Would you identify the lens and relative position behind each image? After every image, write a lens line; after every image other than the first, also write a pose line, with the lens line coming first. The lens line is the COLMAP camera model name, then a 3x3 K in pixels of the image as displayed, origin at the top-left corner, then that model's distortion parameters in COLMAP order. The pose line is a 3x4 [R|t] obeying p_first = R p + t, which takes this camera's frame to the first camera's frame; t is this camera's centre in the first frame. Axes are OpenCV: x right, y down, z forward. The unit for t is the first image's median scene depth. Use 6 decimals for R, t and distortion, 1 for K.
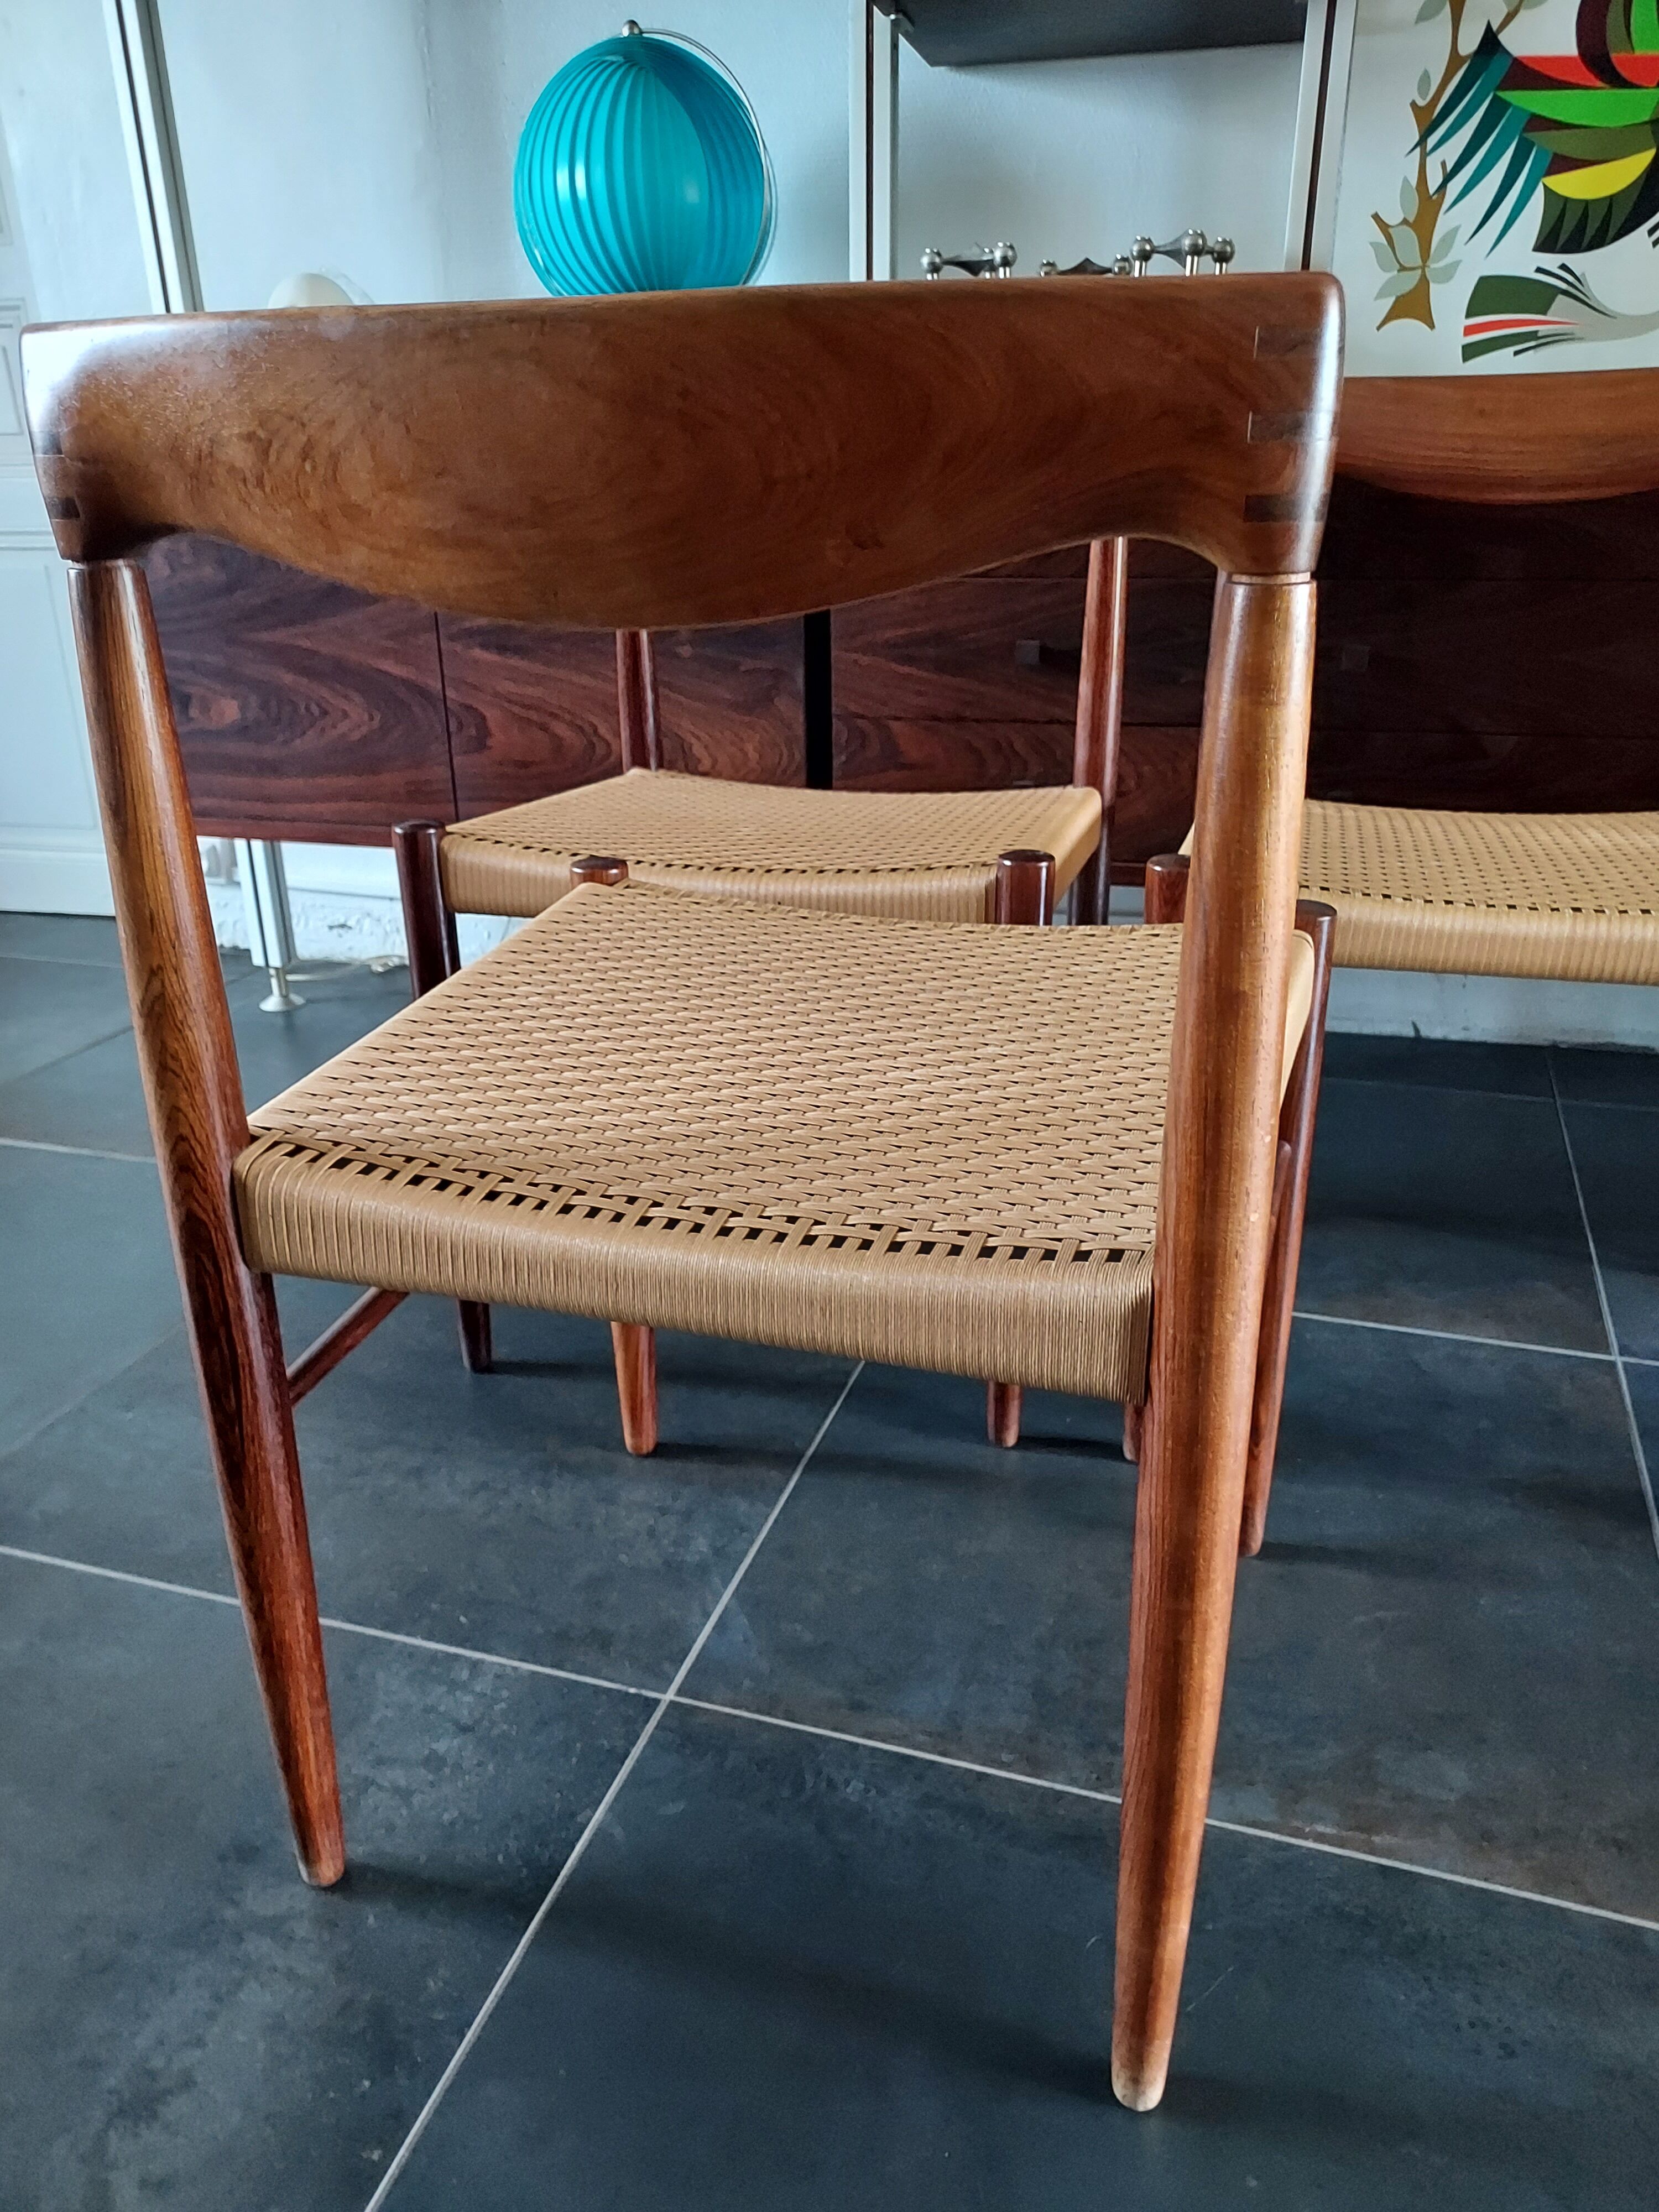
lens RADIAL K [[1626.8, 0, 813.2], [0, 1626.8, 1112.1], [0, 0, 1]] dist [0.022569, 0.006010]
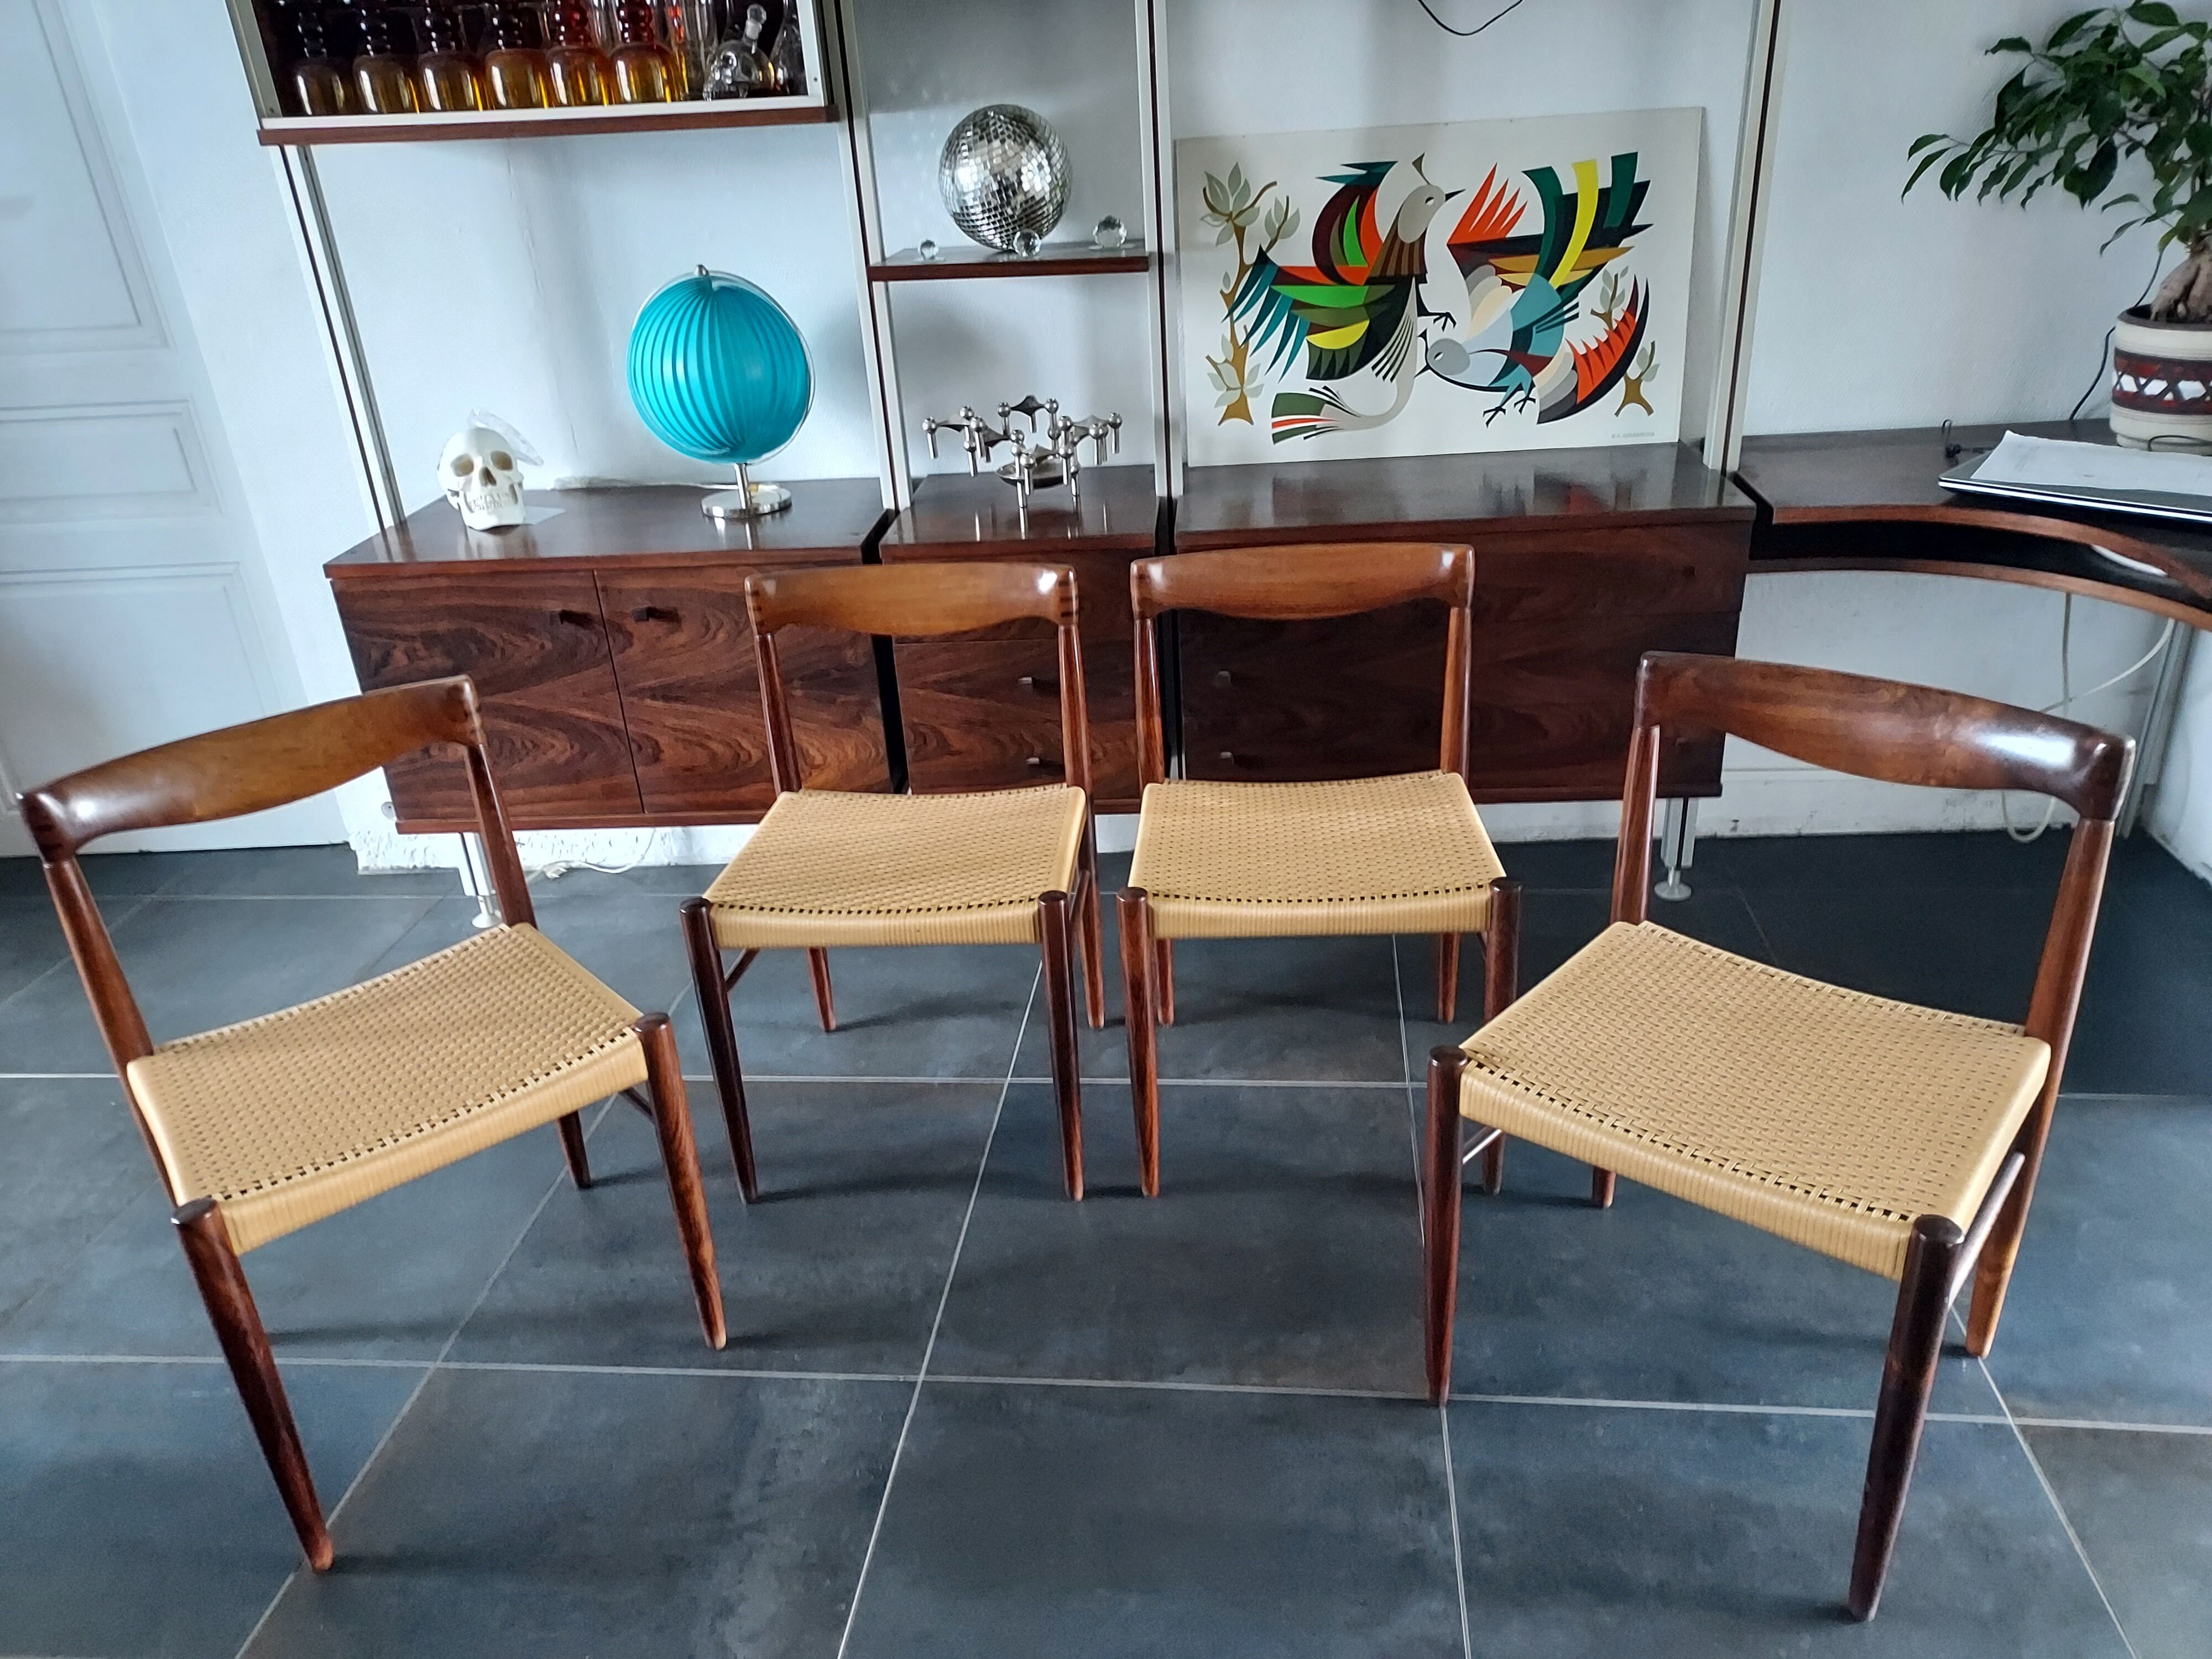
lens RADIAL K [[1626.8, 0, 1105.4], [0, 1626.8, 823.8], [0, 0, 1]] dist [0.022569, 0.006010]
pose [[0.977126, -0.129530, 0.168660, -0.070722], [0.120997, 0.990840, 0.059963, -0.222327], [-0.174882, -0.038184, 0.983849, -0.530450]]
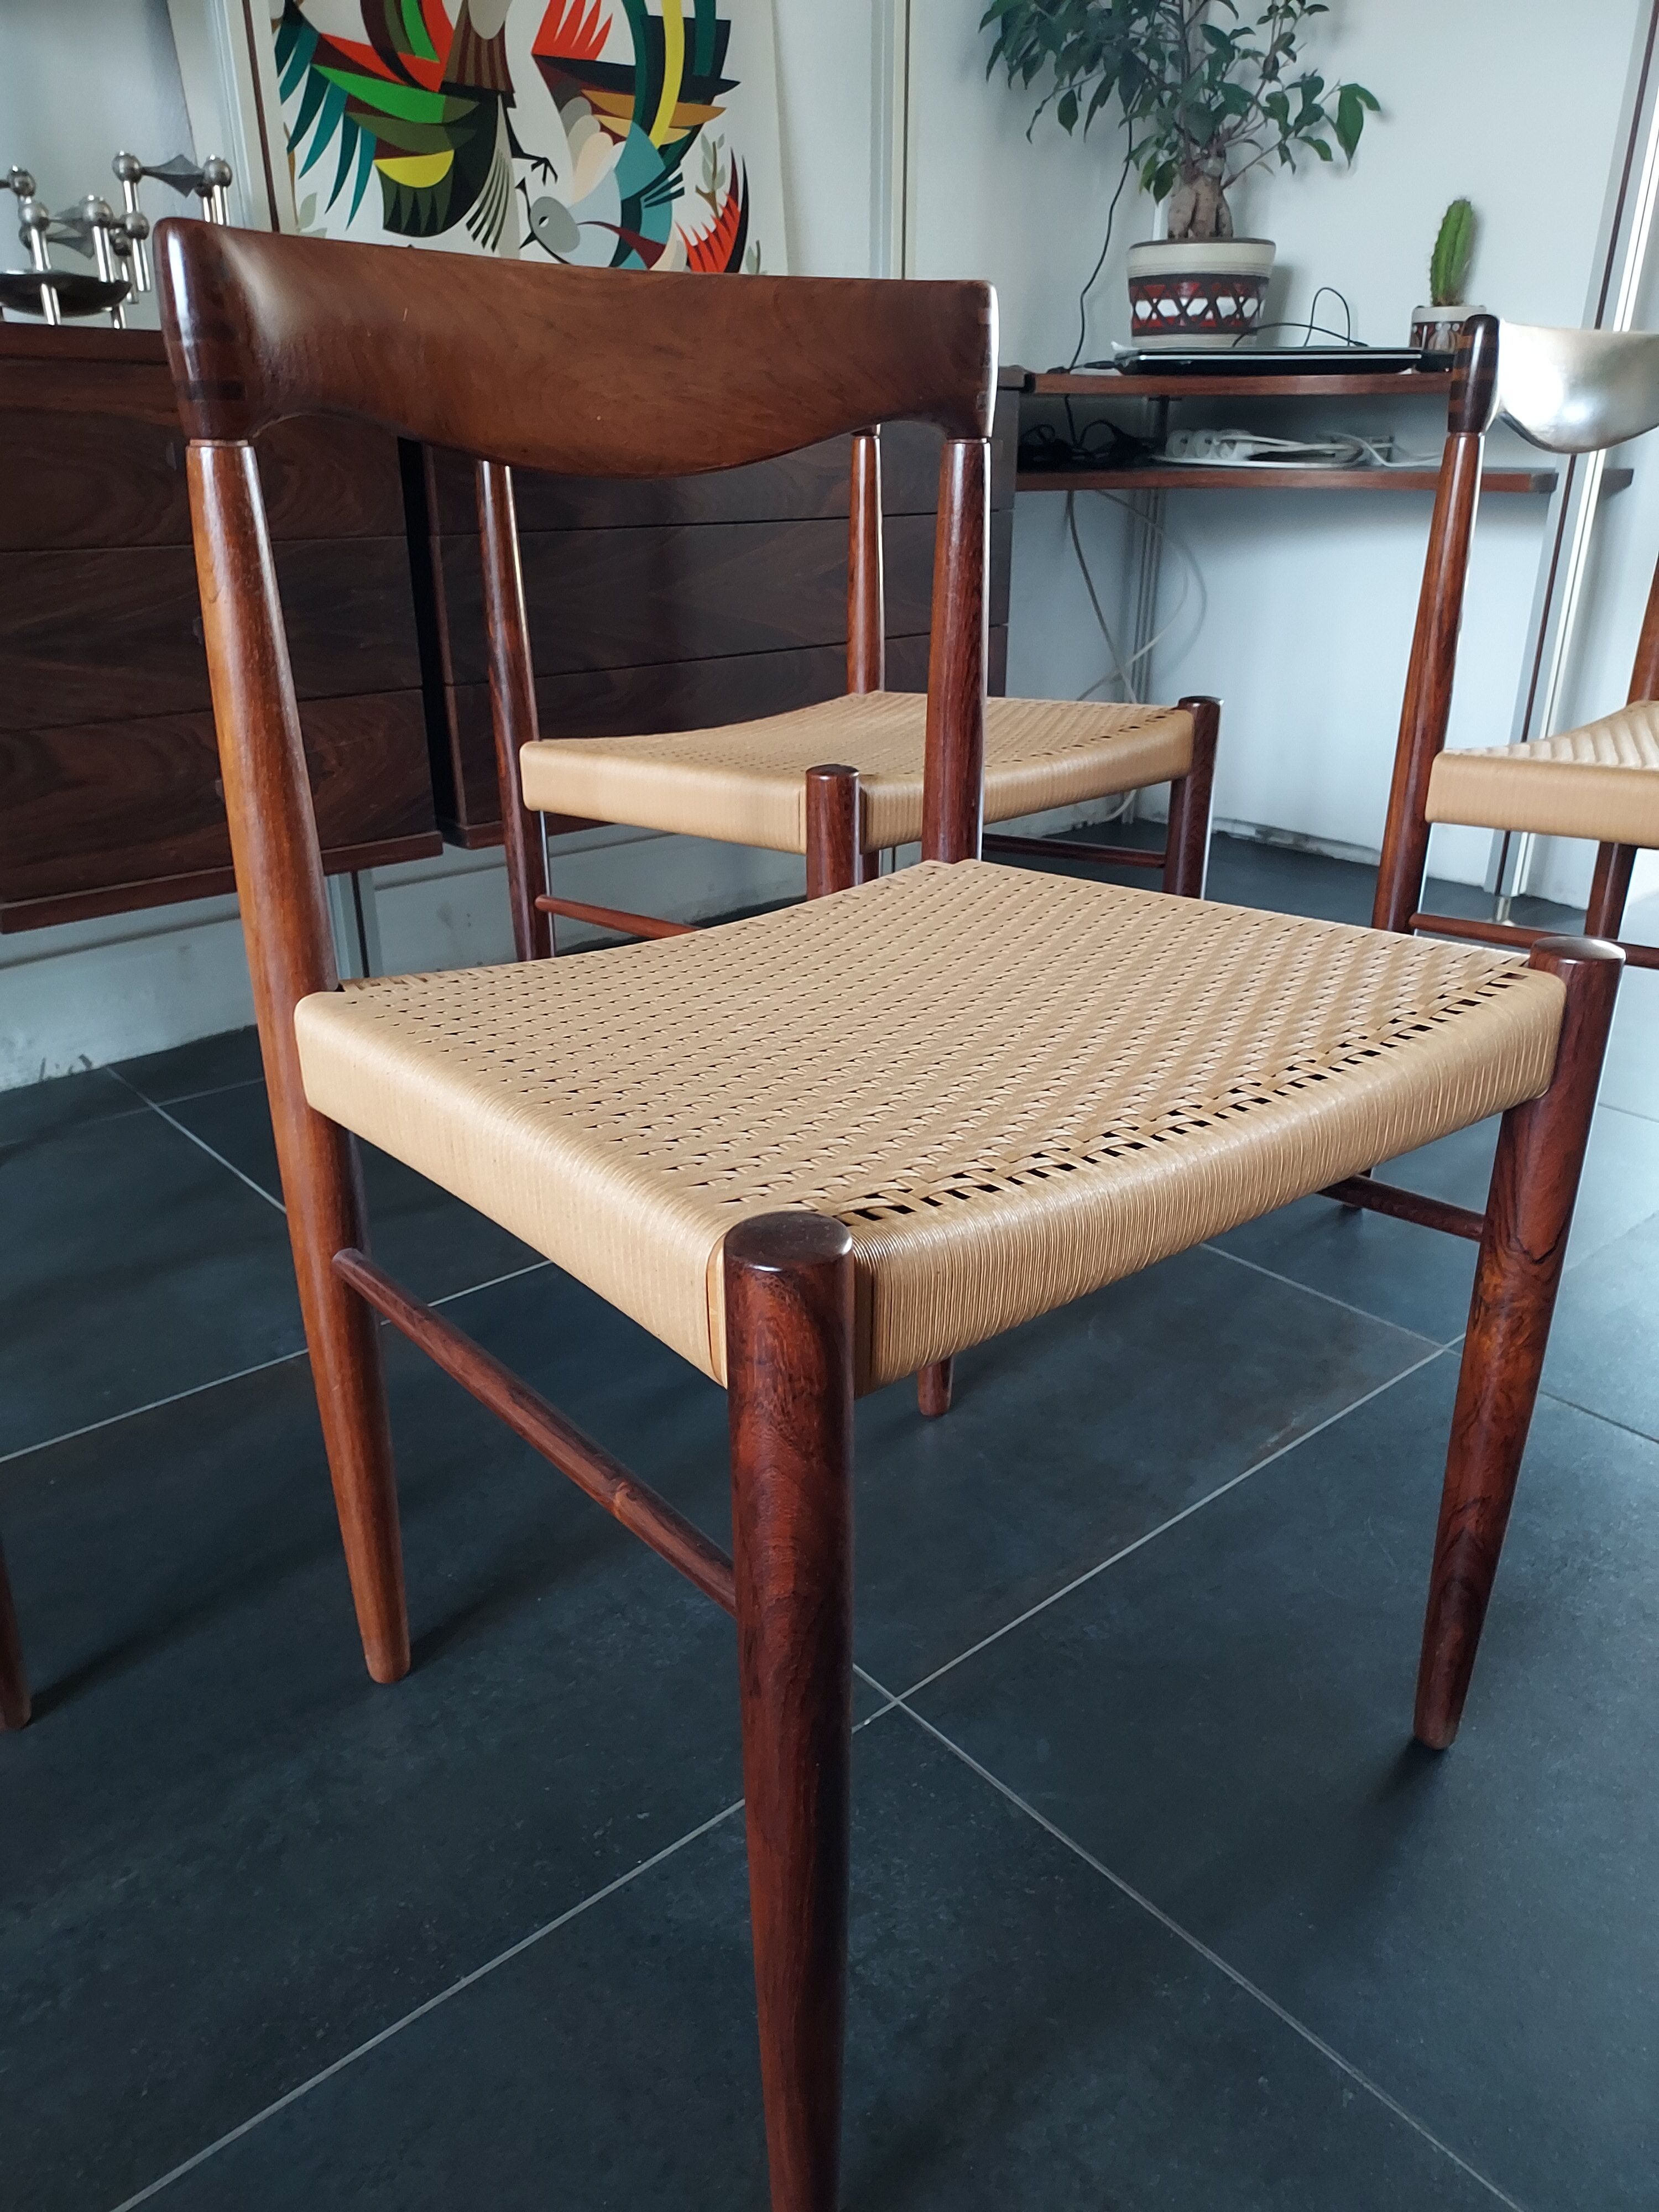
lens RADIAL K [[1626.8, 0, 846.8], [0, 1626.8, 1115.2], [0, 0, 1]] dist [0.022569, 0.006010]
pose [[0.505156, -0.317684, 0.802430, -0.455095], [0.317079, 0.933076, 0.169794, -0.075680], [-0.802669, 0.168661, 0.572080, 0.255623]]
